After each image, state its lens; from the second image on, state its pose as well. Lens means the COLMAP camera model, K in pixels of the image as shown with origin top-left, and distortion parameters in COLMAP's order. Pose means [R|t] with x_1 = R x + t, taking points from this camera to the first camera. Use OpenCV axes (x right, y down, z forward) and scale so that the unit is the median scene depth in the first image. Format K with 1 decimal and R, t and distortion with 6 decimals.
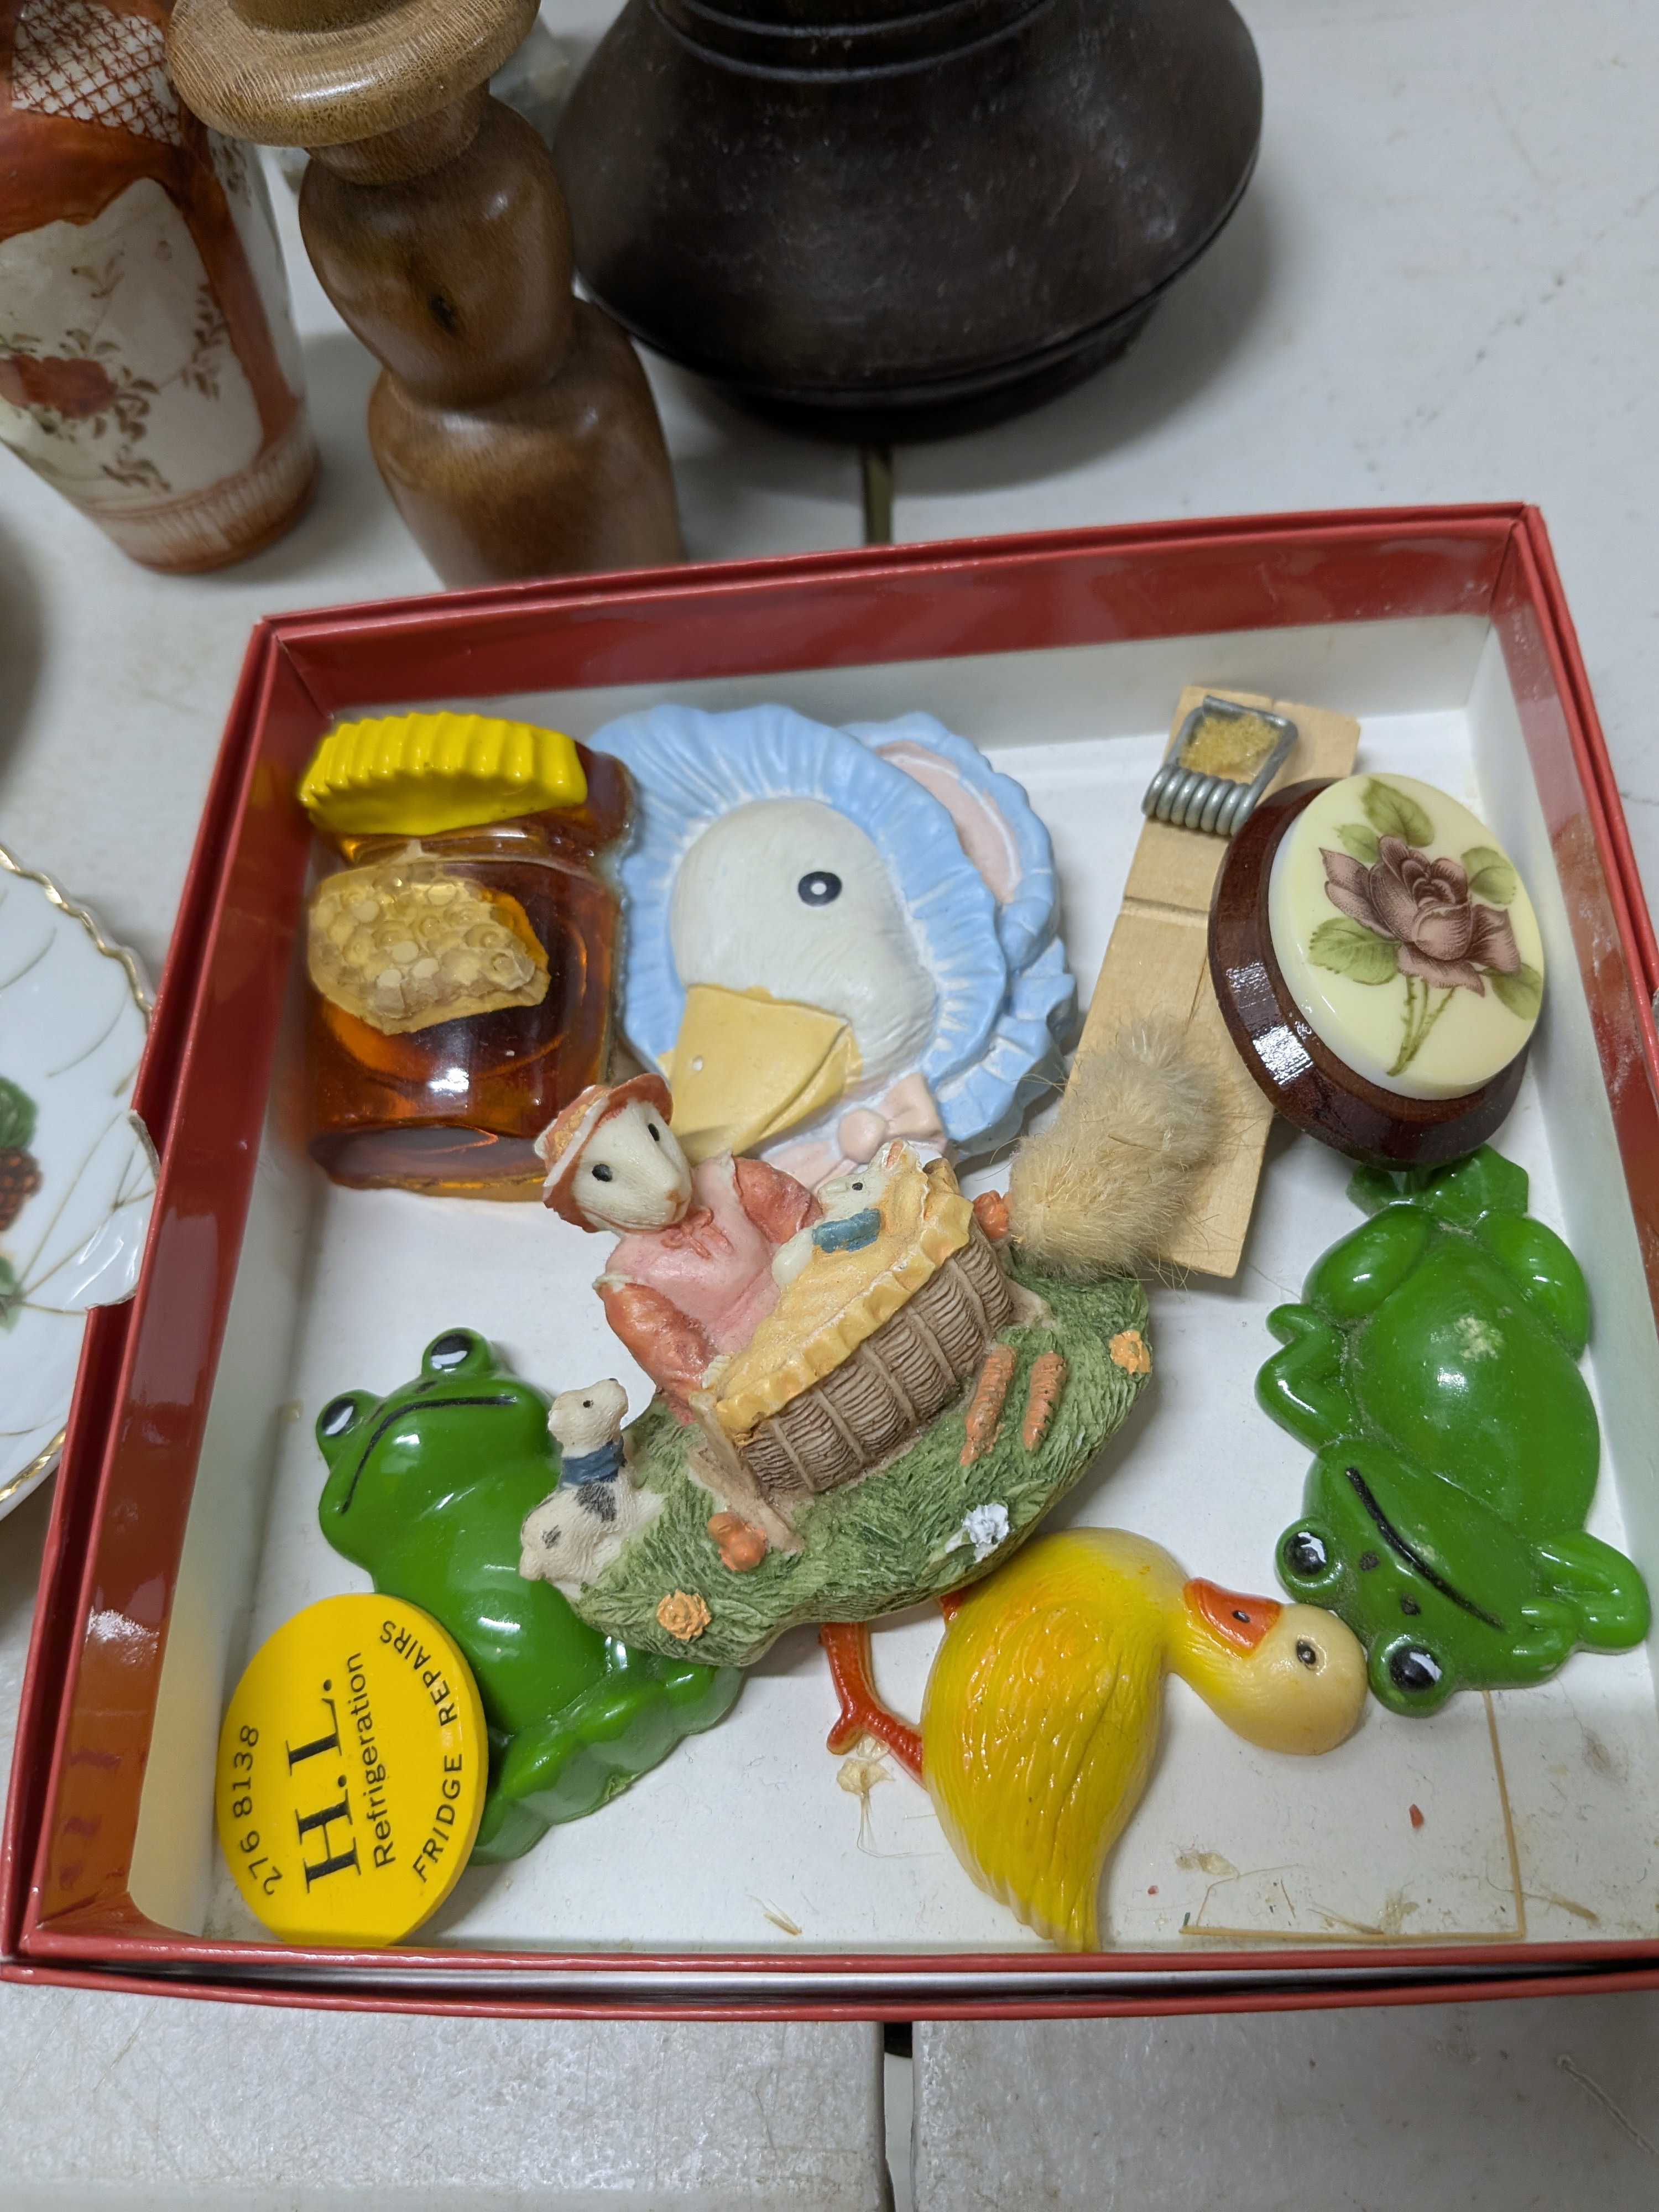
lens RADIAL K [[1872.6, 0, 834.4], [0, 1872.6, 1111.3], [0, 0, 1]] dist [0.044641, -0.009014]
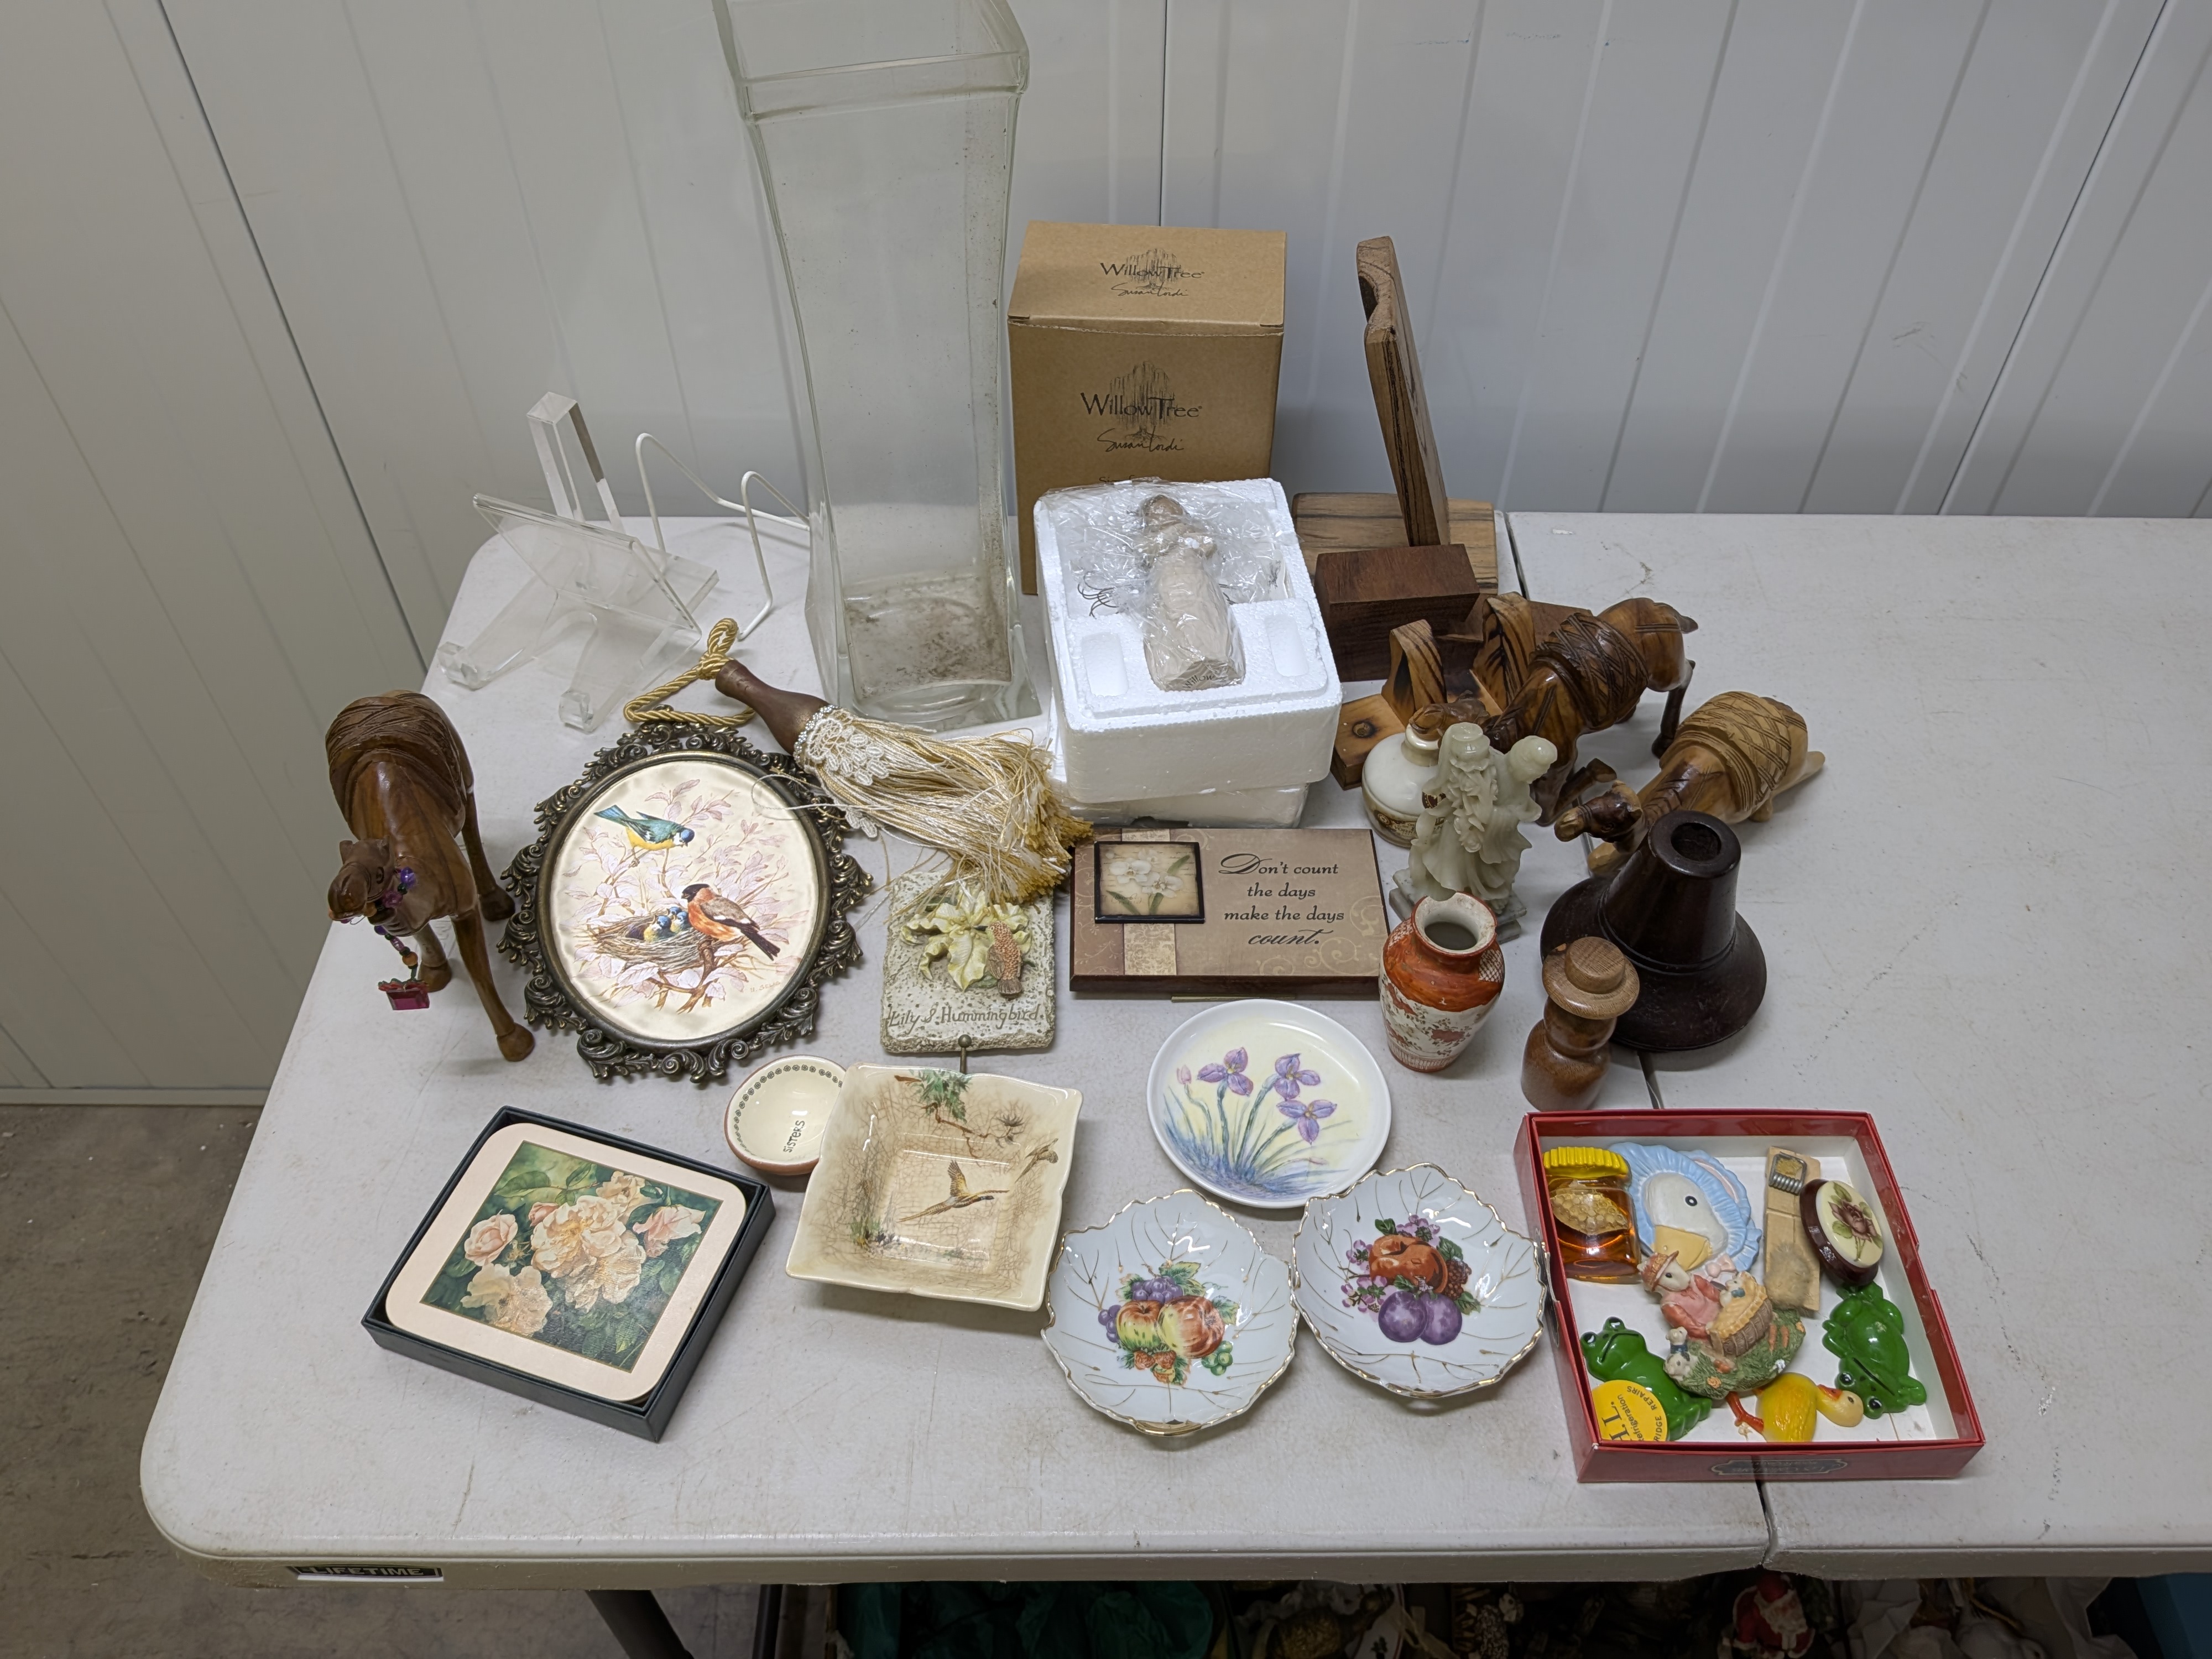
lens RADIAL K [[1872.6, 0, 1101.3], [0, 1872.6, 829.6], [0, 0, 1]] dist [0.044641, -0.009014]
pose [[0.989327, 0.078243, 0.122925, -1.832641], [-0.047377, 0.970494, -0.236427, 0.113213], [-0.137797, 0.228079, 0.963842, -2.840246]]
